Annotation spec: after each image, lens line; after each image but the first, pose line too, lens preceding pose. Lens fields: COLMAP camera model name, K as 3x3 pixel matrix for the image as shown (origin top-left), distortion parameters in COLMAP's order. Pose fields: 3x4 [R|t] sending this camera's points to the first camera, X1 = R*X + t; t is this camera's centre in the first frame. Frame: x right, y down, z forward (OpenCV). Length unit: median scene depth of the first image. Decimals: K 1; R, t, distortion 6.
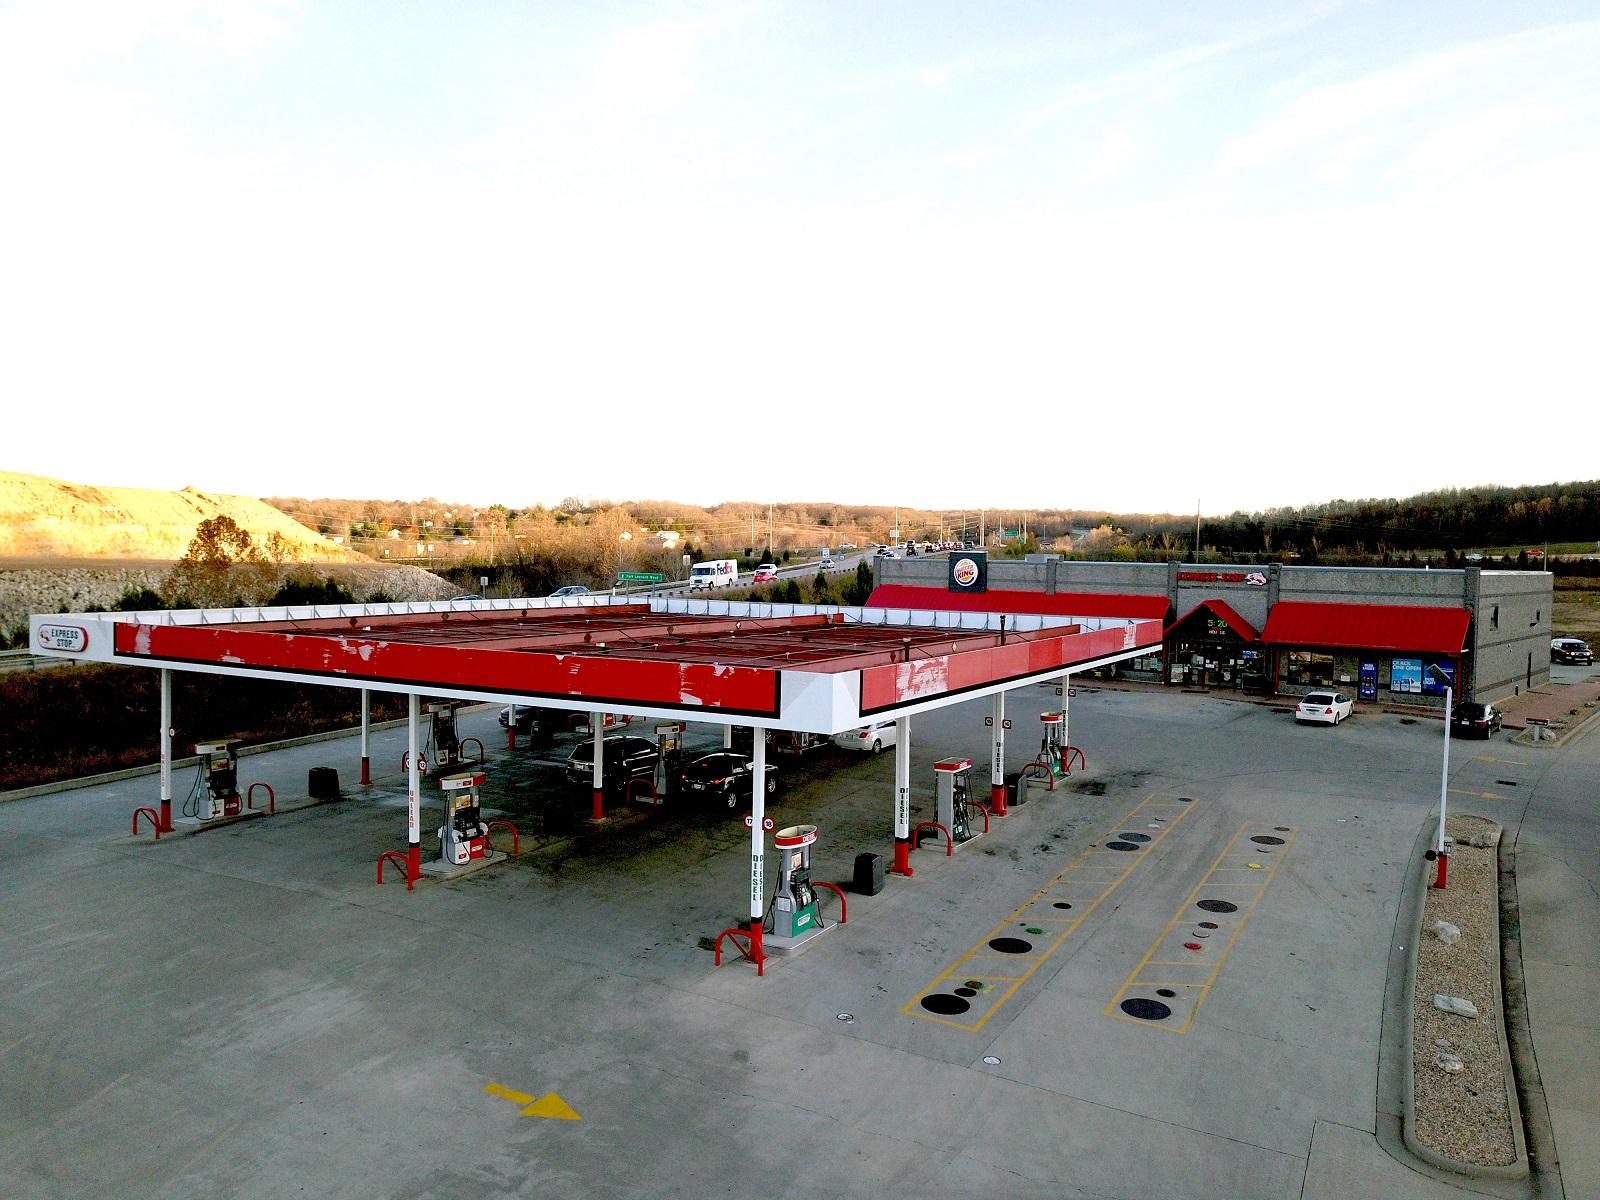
lens RADIAL K [[1218.0, 0, 800.0], [0, 1218.0, 600.0], [0, 0, 1]] dist [0.007312, 0.001603]
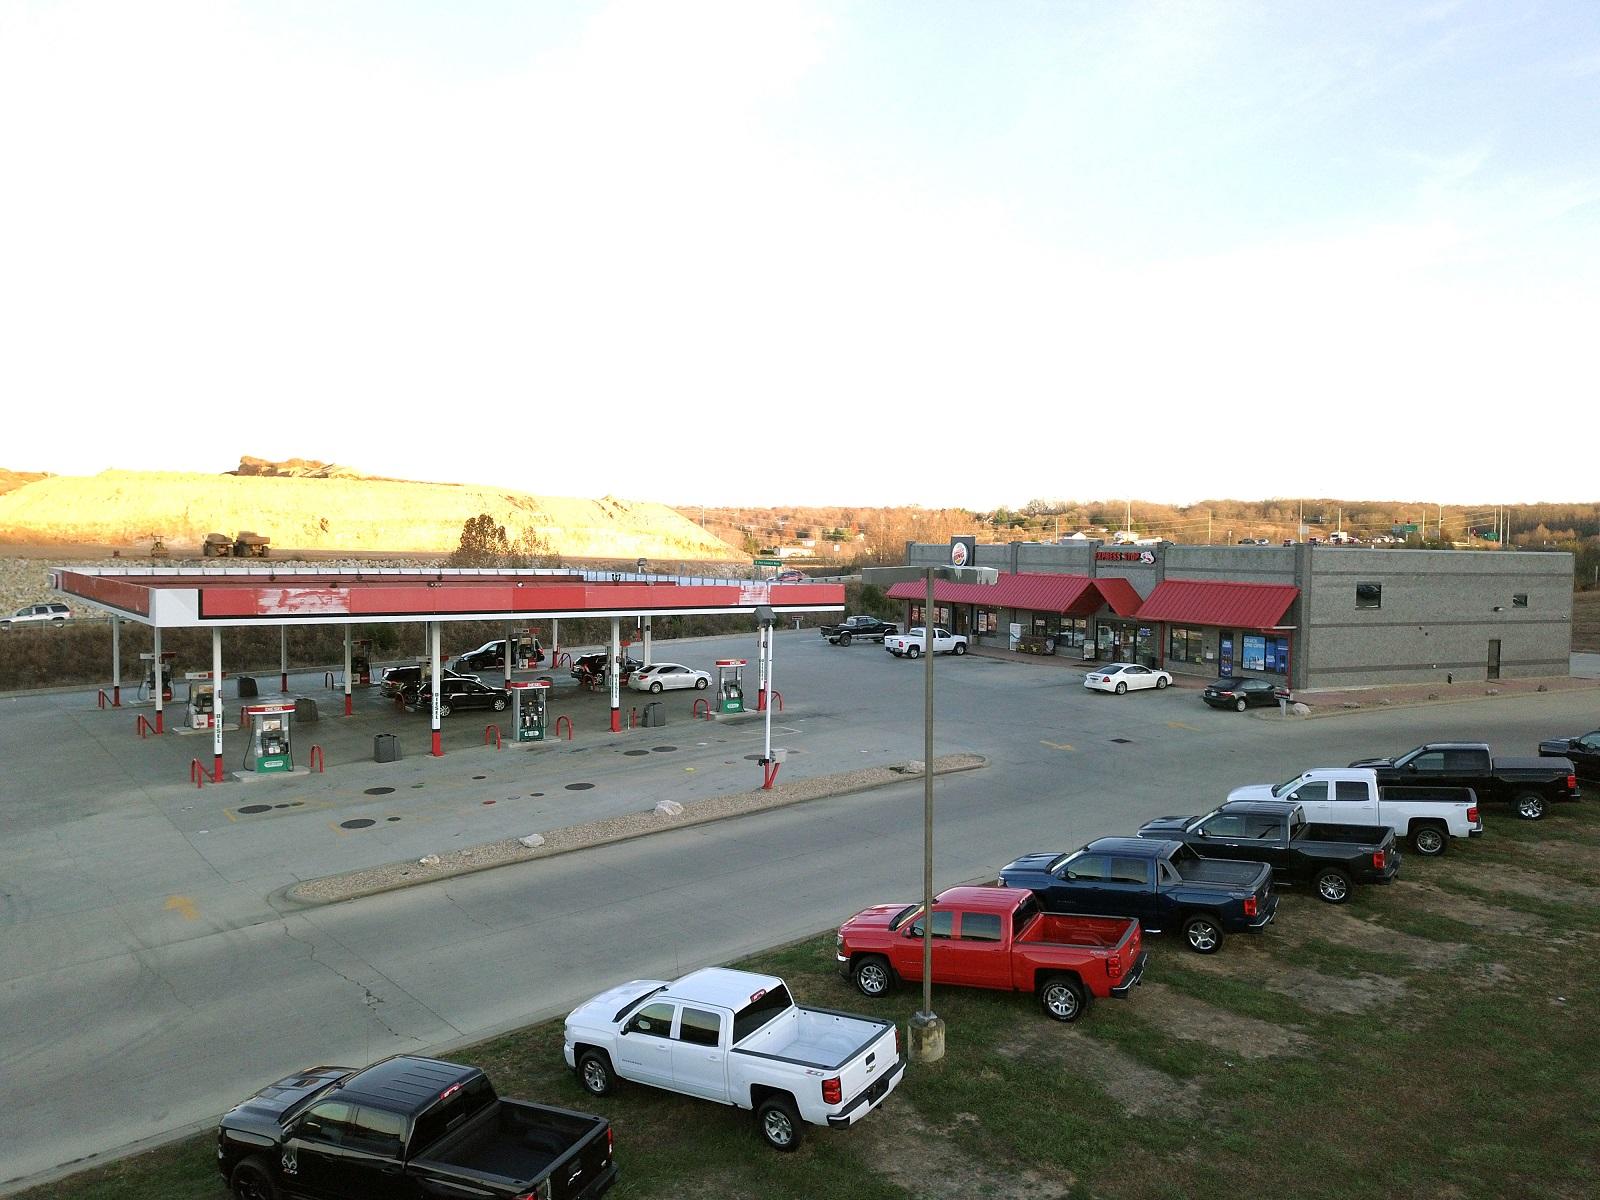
lens RADIAL K [[1218.0, 0, 800.0], [0, 1218.0, 600.0], [0, 0, 1]] dist [0.007312, 0.001603]
pose [[0.916882, 0.013580, -0.398927, 0.824520], [-0.014570, 0.999894, 0.000550, 0.035105], [0.398892, 0.005308, 0.916982, -0.080625]]
